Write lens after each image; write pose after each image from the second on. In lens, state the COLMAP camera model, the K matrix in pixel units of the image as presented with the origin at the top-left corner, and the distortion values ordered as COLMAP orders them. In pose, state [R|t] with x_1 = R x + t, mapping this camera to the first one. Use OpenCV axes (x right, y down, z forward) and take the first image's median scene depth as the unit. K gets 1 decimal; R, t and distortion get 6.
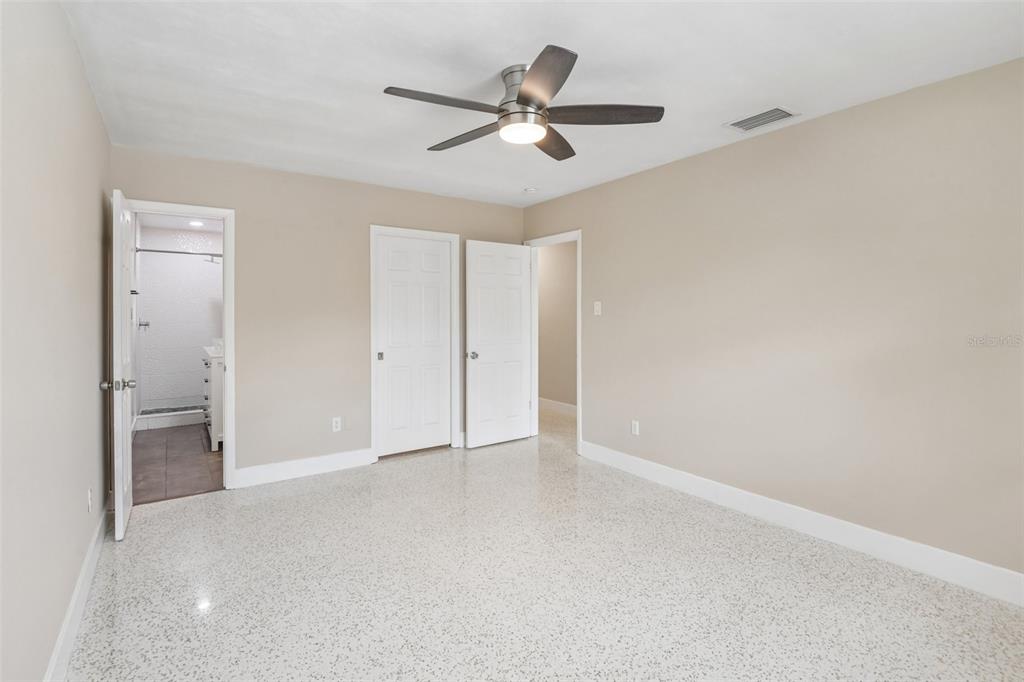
lens RADIAL K [[476.0, 0, 518.3], [0, 476.0, 336.8], [0, 0, 1]] dist [-0.000061, -0.015048]
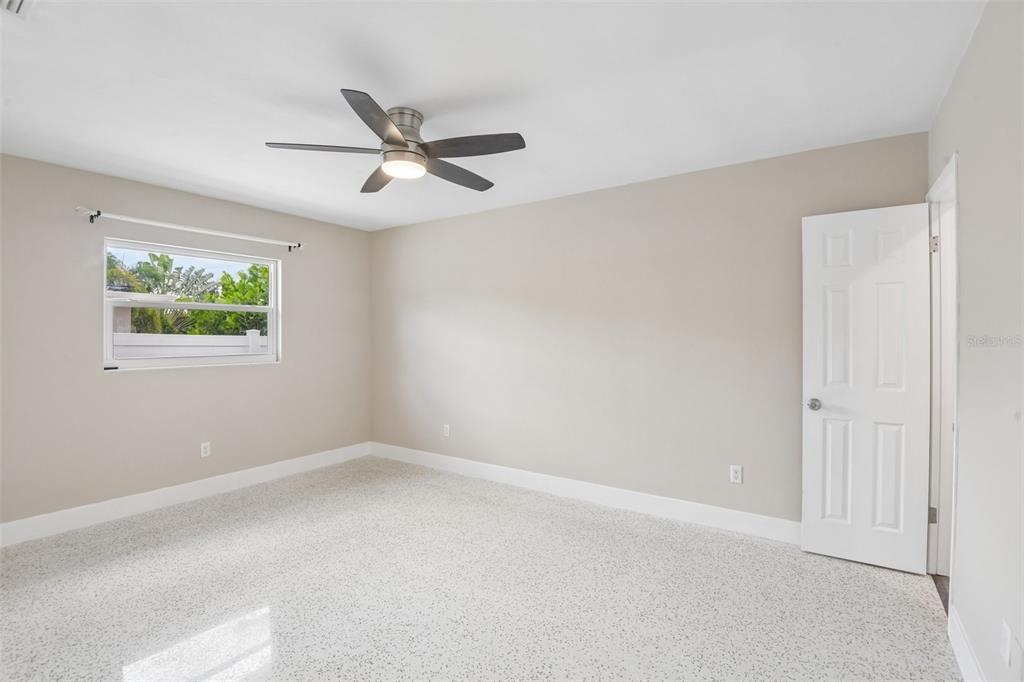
lens RADIAL K [[476.0, 0, 518.3], [0, 476.0, 336.8], [0, 0, 1]] dist [-0.000061, -0.015048]
pose [[-0.935978, 0.002453, -0.352049, 0.139704], [-0.013446, 0.998997, 0.042711, -0.092898], [0.351801, 0.044711, -0.935006, 1.986579]]
